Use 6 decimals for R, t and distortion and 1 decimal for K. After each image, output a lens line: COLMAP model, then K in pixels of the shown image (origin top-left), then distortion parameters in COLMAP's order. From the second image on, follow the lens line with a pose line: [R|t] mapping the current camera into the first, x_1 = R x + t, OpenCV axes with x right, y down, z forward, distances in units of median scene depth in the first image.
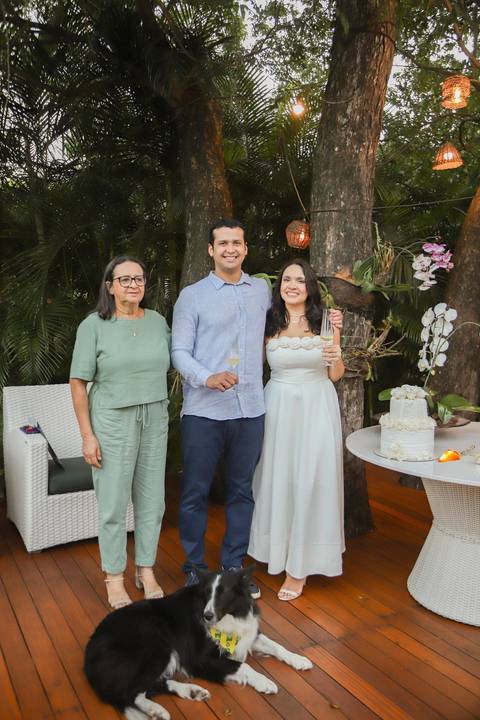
lens RADIAL K [[635.2, 0, 240.9], [0, 635.2, 356.6], [0, 0, 1]] dist [0.002604, 0.000778]
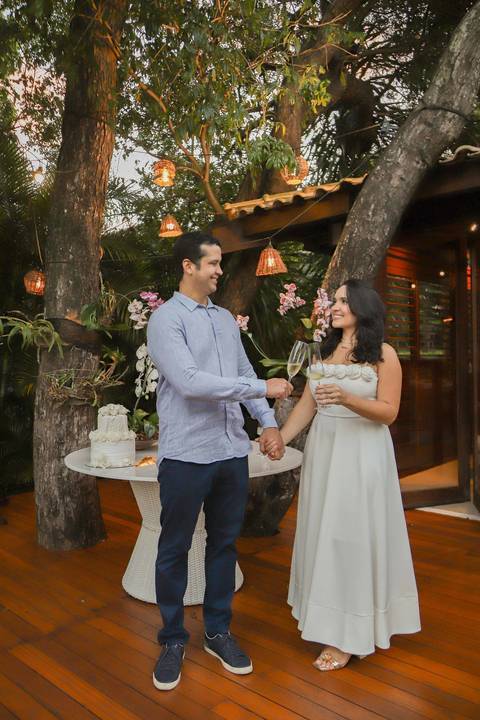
lens RADIAL K [[558.5, 0, 215.3], [0, 558.5, 357.6], [0, 0, 1]] dist [0.014123, -0.014752]
pose [[0.953334, -0.011279, 0.301708, 0.099573], [0.037512, 0.995984, -0.081294, 0.037893], [-0.299580, 0.088818, 0.949928, -0.040952]]
